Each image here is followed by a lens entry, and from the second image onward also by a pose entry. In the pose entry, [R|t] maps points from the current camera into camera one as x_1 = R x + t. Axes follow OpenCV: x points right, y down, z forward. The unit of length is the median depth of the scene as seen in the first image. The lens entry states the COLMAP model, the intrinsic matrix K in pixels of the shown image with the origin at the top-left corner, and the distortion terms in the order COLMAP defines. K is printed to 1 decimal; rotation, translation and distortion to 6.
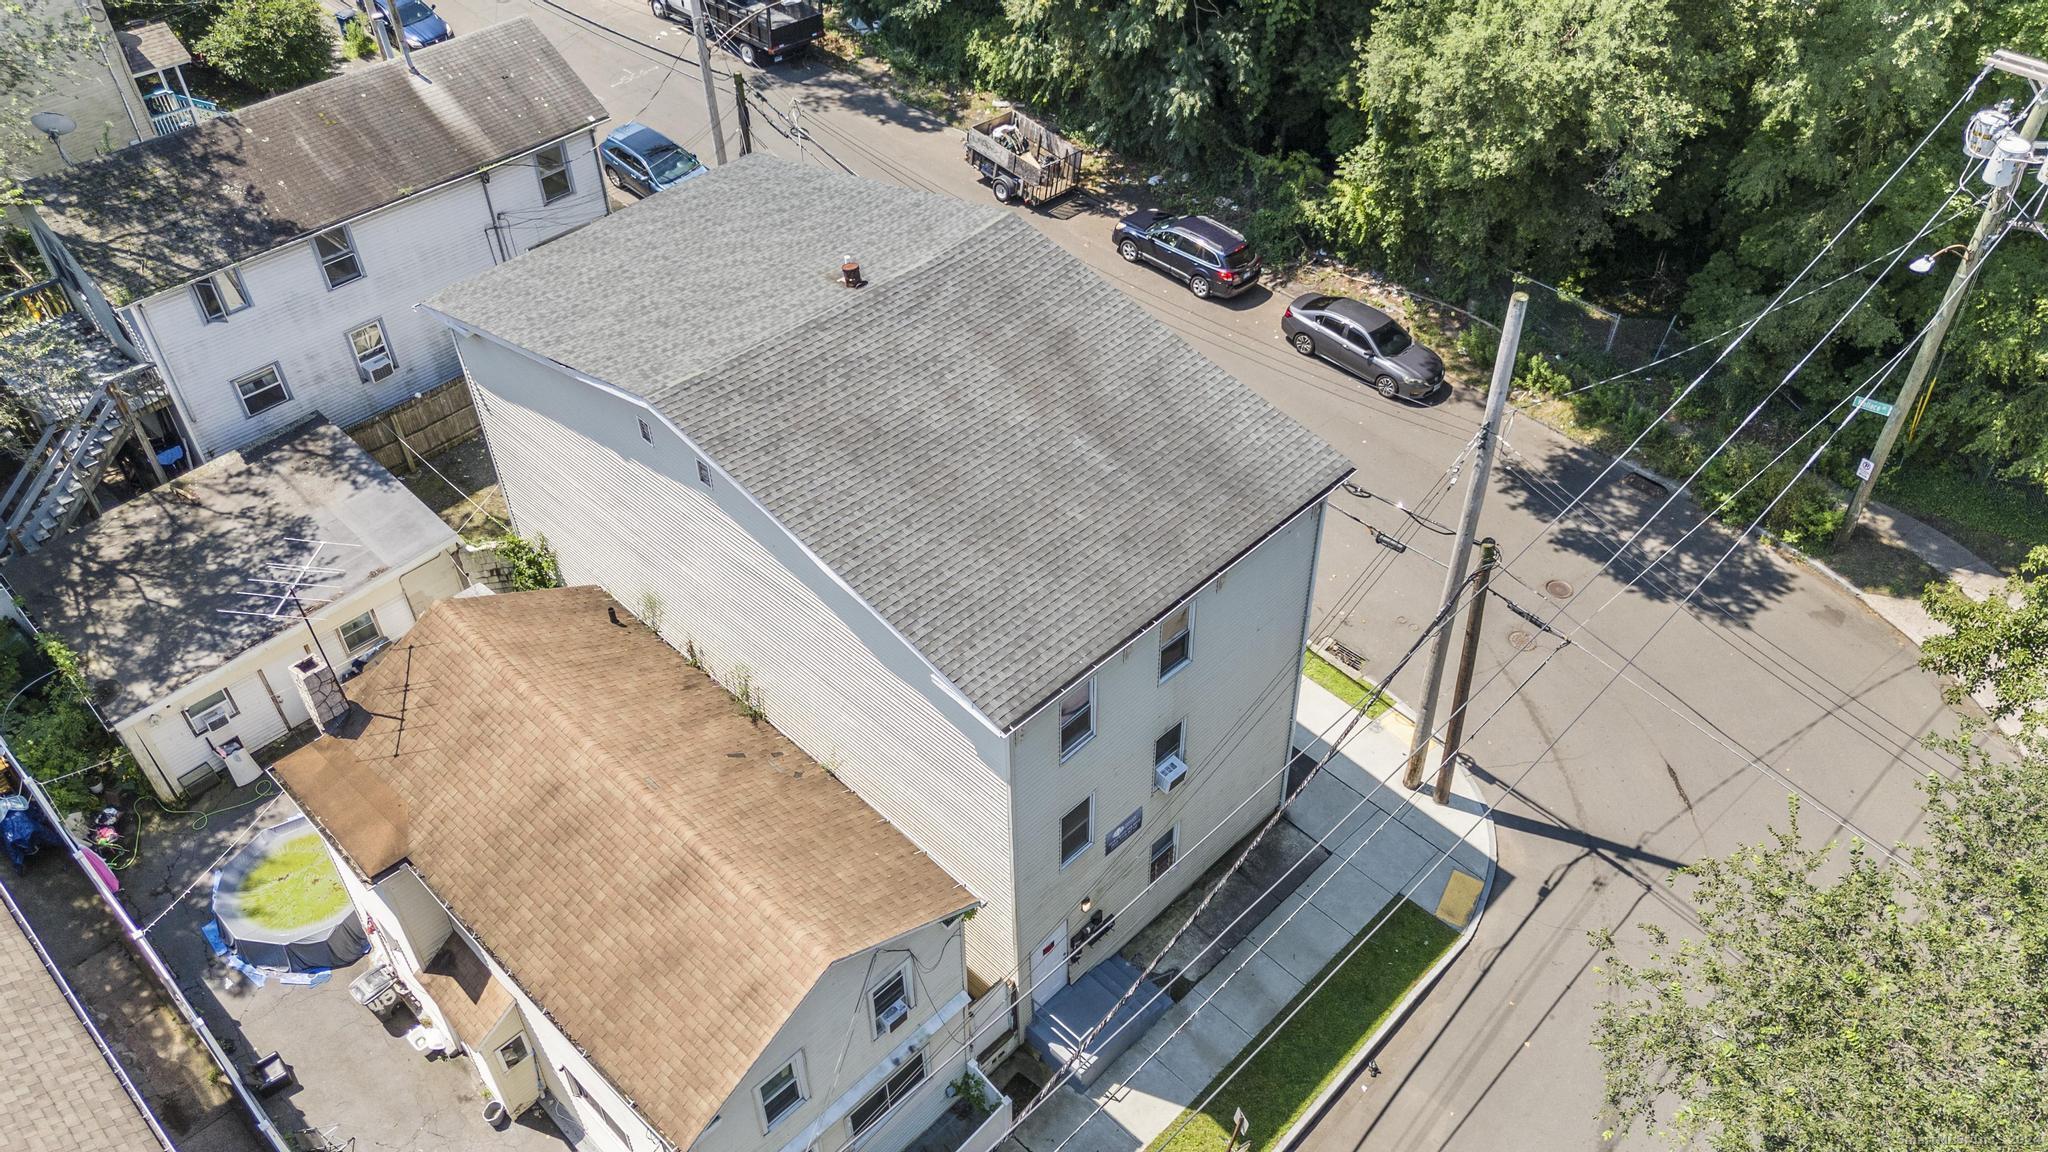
lens RADIAL K [[1528.3, 0, 1024.0], [0, 1528.3, 576.0], [0, 0, 1]] dist [0.058591, -0.062184]
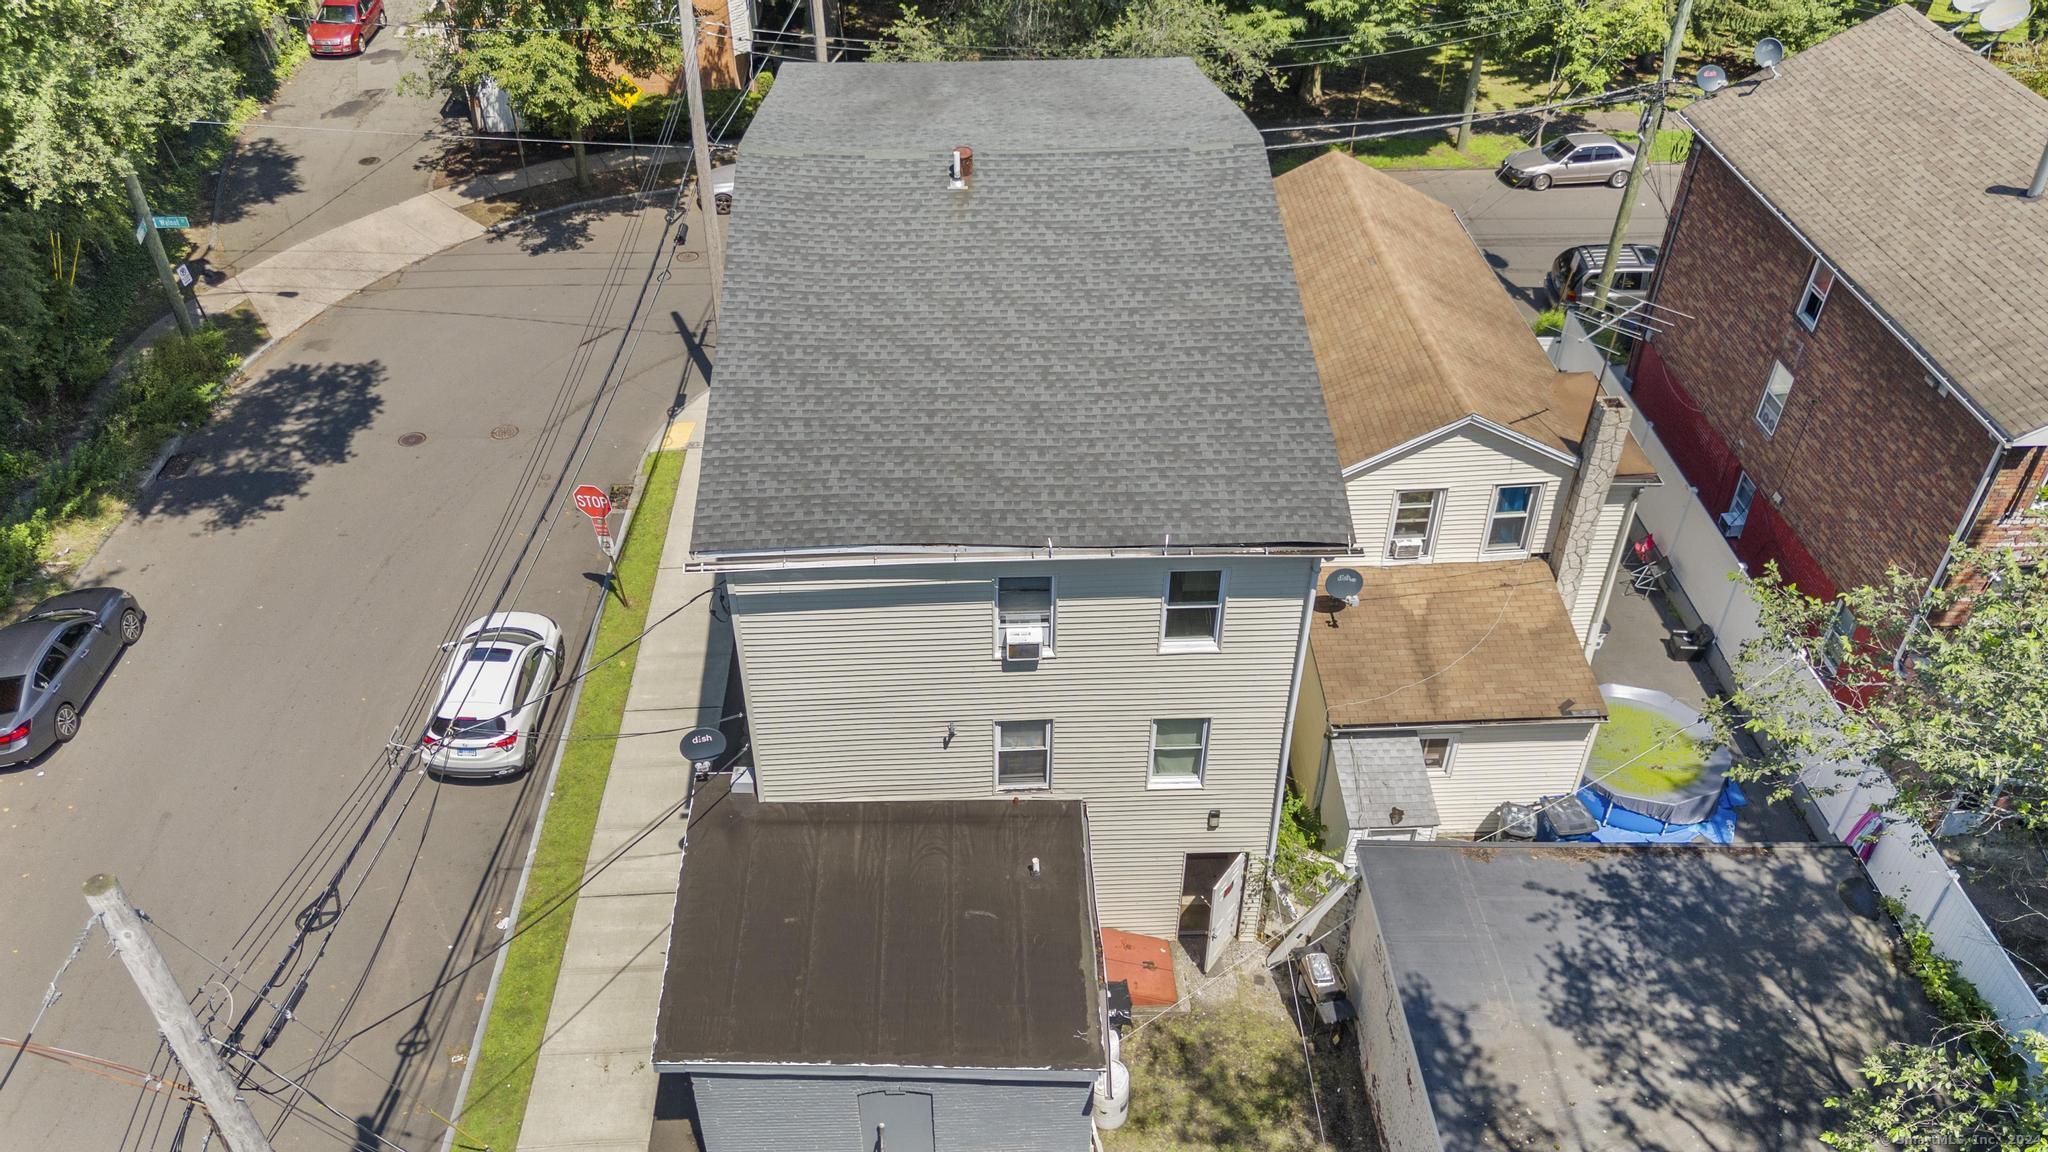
lens RADIAL K [[1528.3, 0, 1024.0], [0, 1528.3, 576.0], [0, 0, 1]] dist [0.058591, -0.062184]
pose [[-0.739326, -0.413721, 0.531256, -0.587469], [0.456893, 0.271321, 0.847133, -0.721195], [-0.494617, 0.869034, -0.011569, 1.007697]]
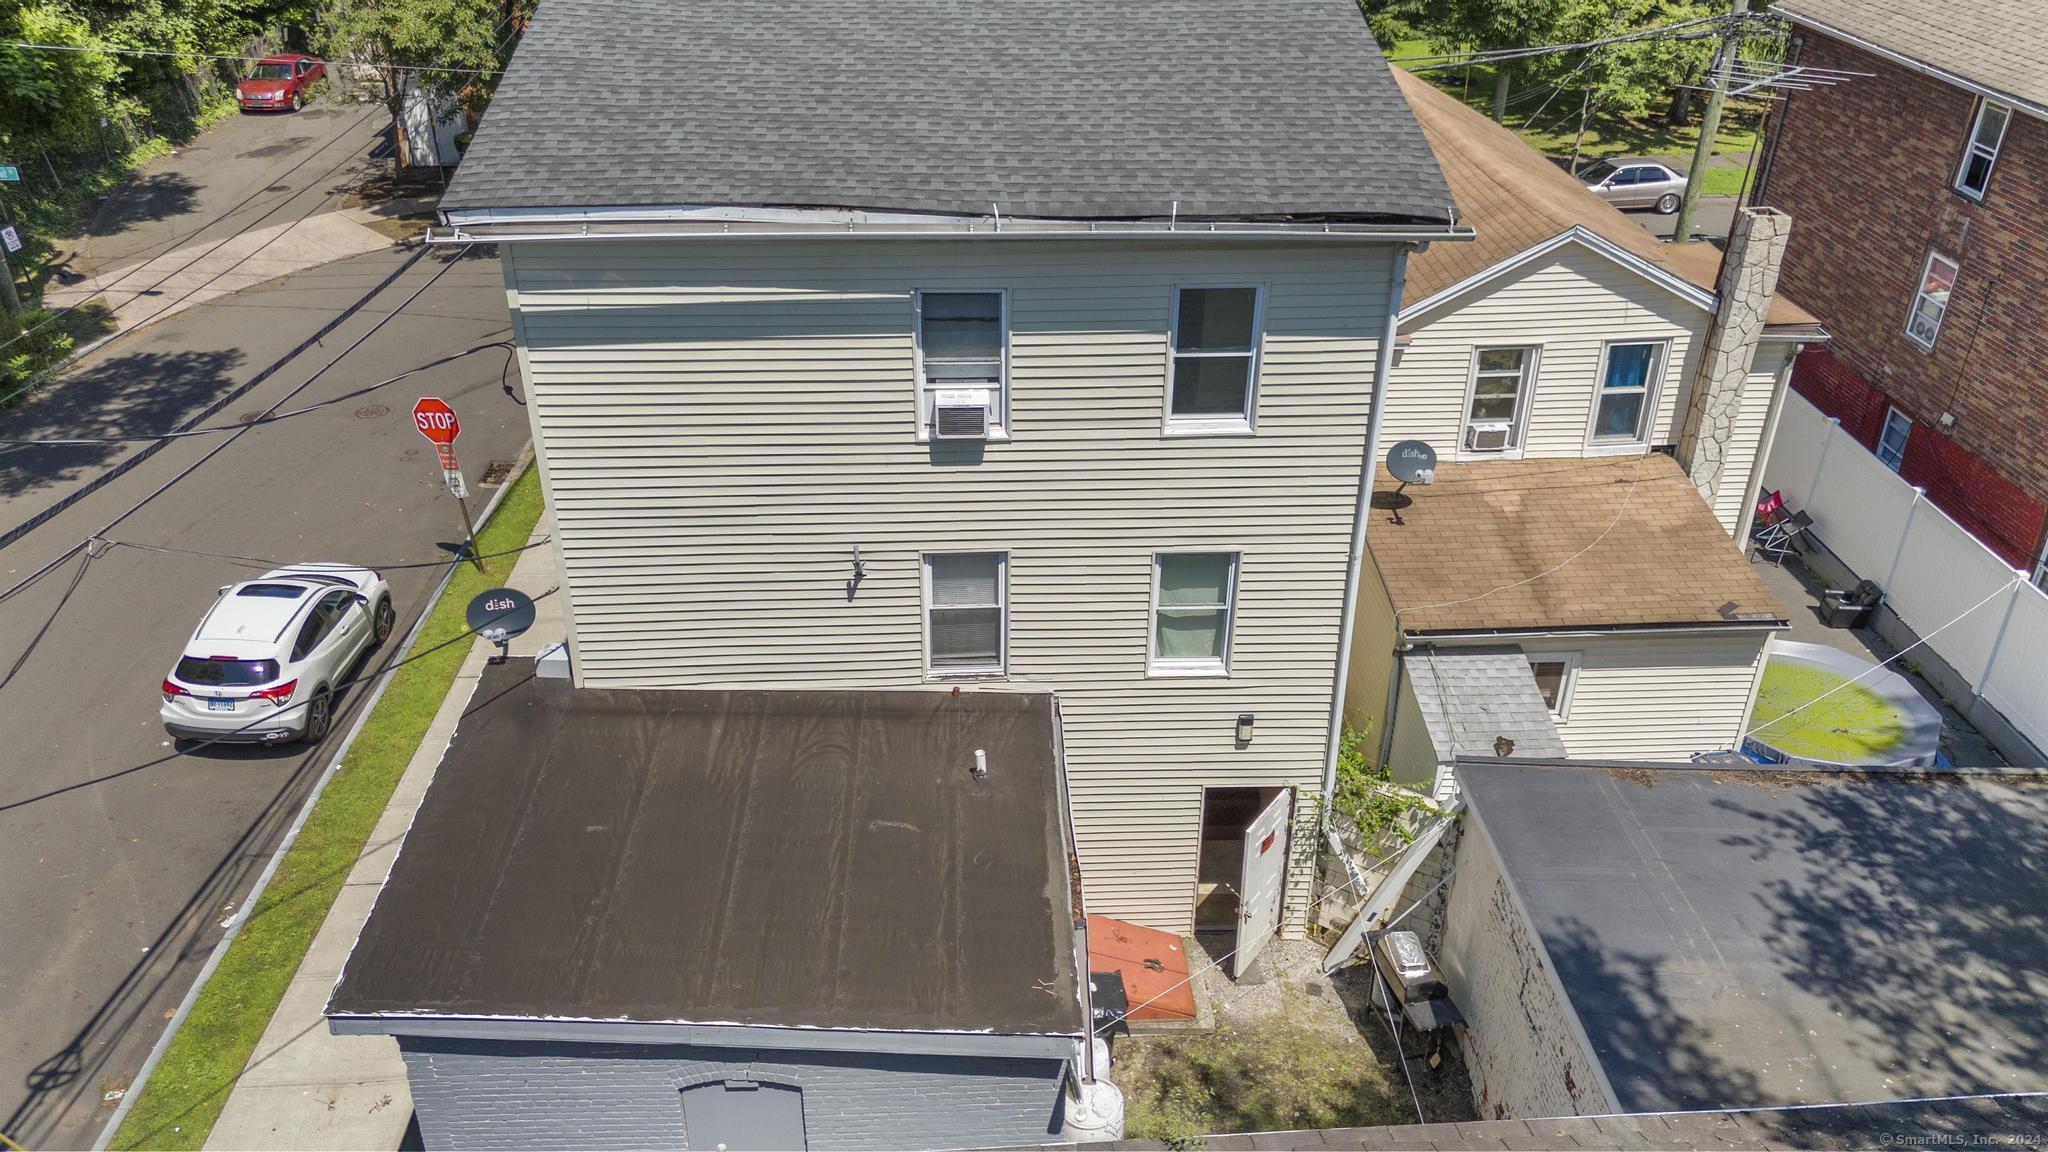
lens RADIAL K [[1521.8, 0, 1026.5], [0, 1521.8, 580.0], [0, 0, 1]] dist [0.064443, -0.066163]
pose [[-0.739969, -0.333026, 0.584413, -0.539394], [0.454908, 0.392234, 0.799507, -0.491072], [-0.495483, 0.857465, -0.138745, 1.113785]]
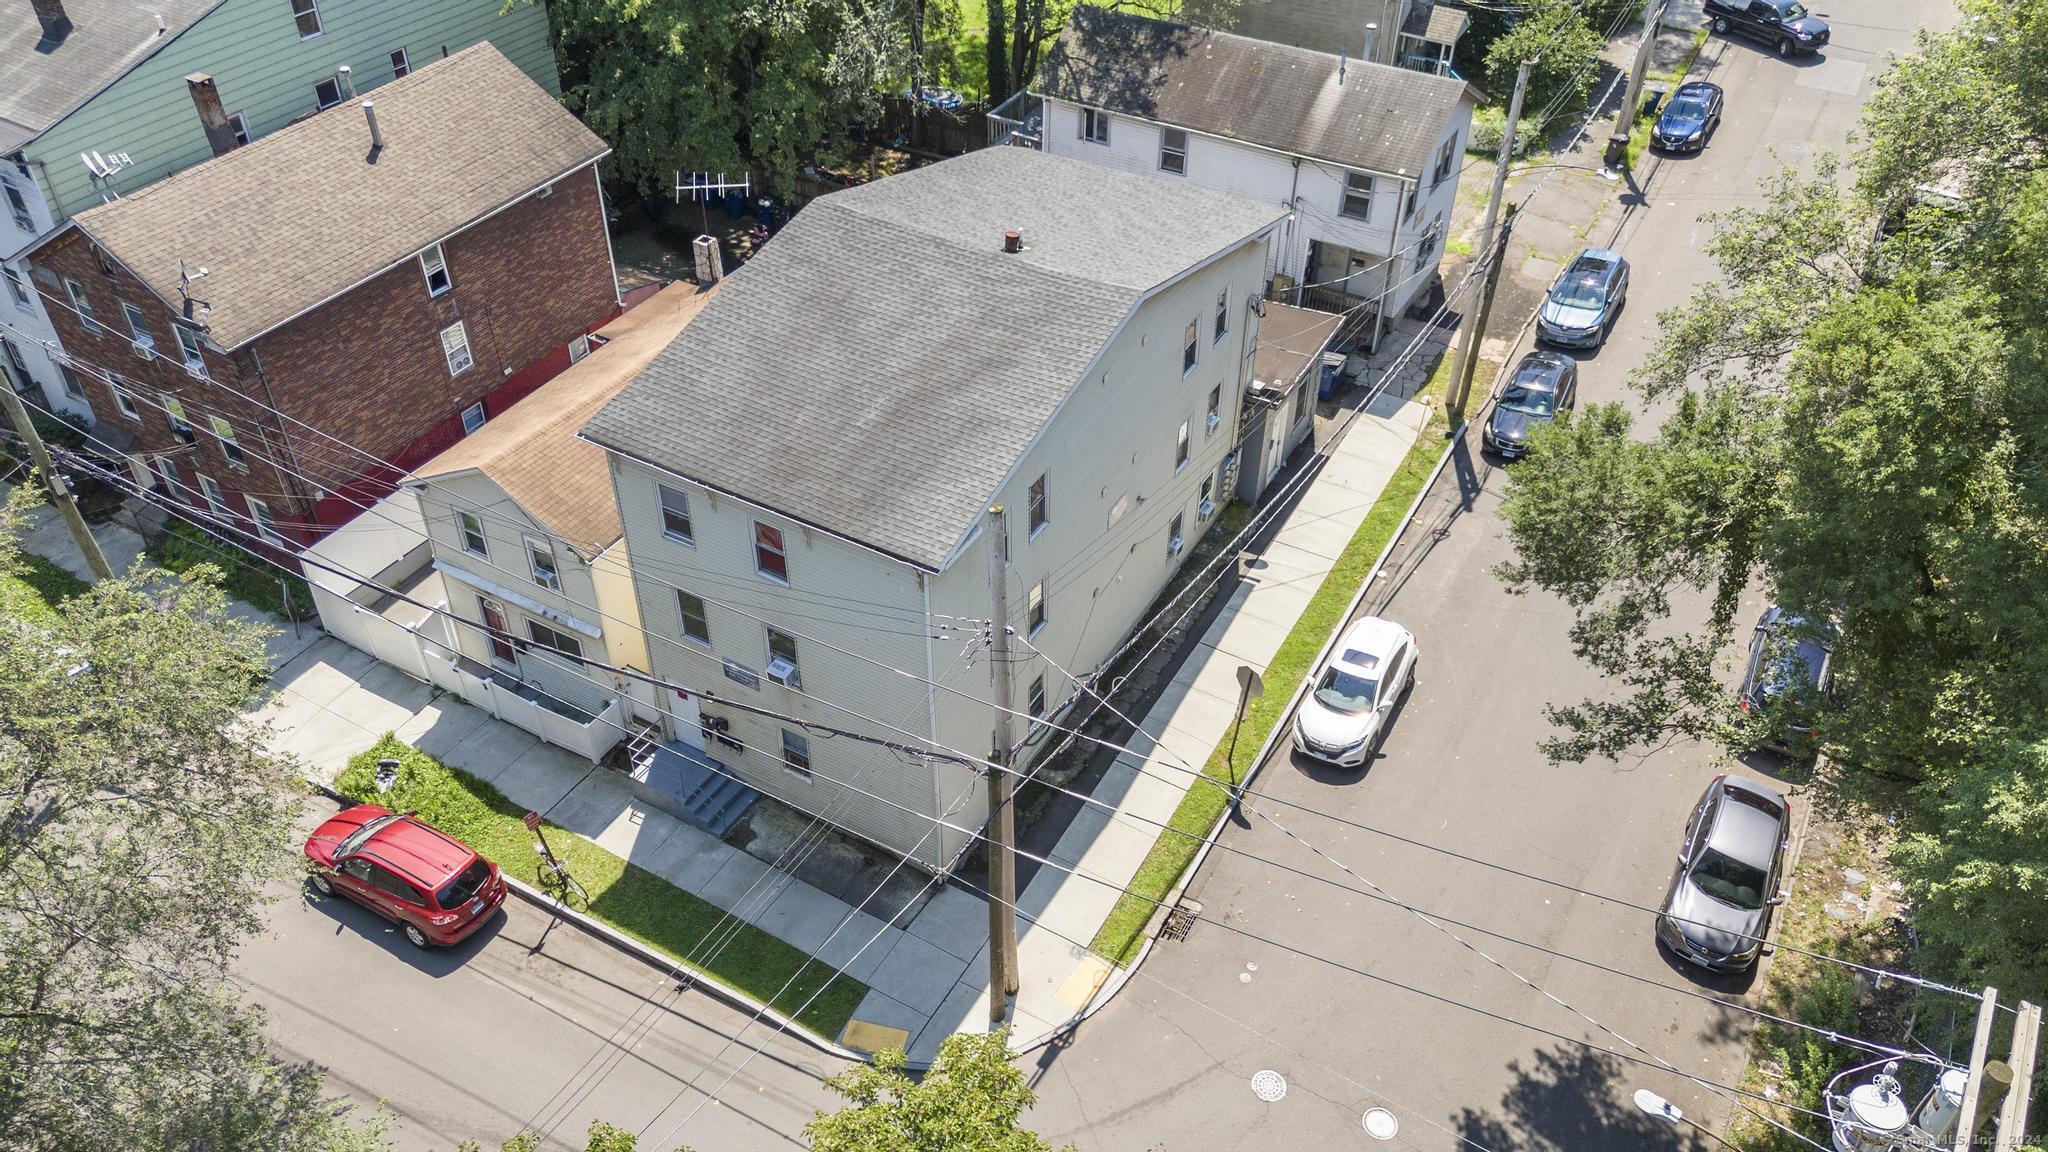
lens RADIAL K [[1521.8, 0, 1026.5], [0, 1521.8, 580.0], [0, 0, 1]] dist [0.064443, -0.066163]
pose [[0.254360, 0.626403, -0.736832, 0.796988], [-0.658131, 0.670379, 0.342718, -0.368854], [0.708636, 0.397758, 0.582773, 0.347770]]
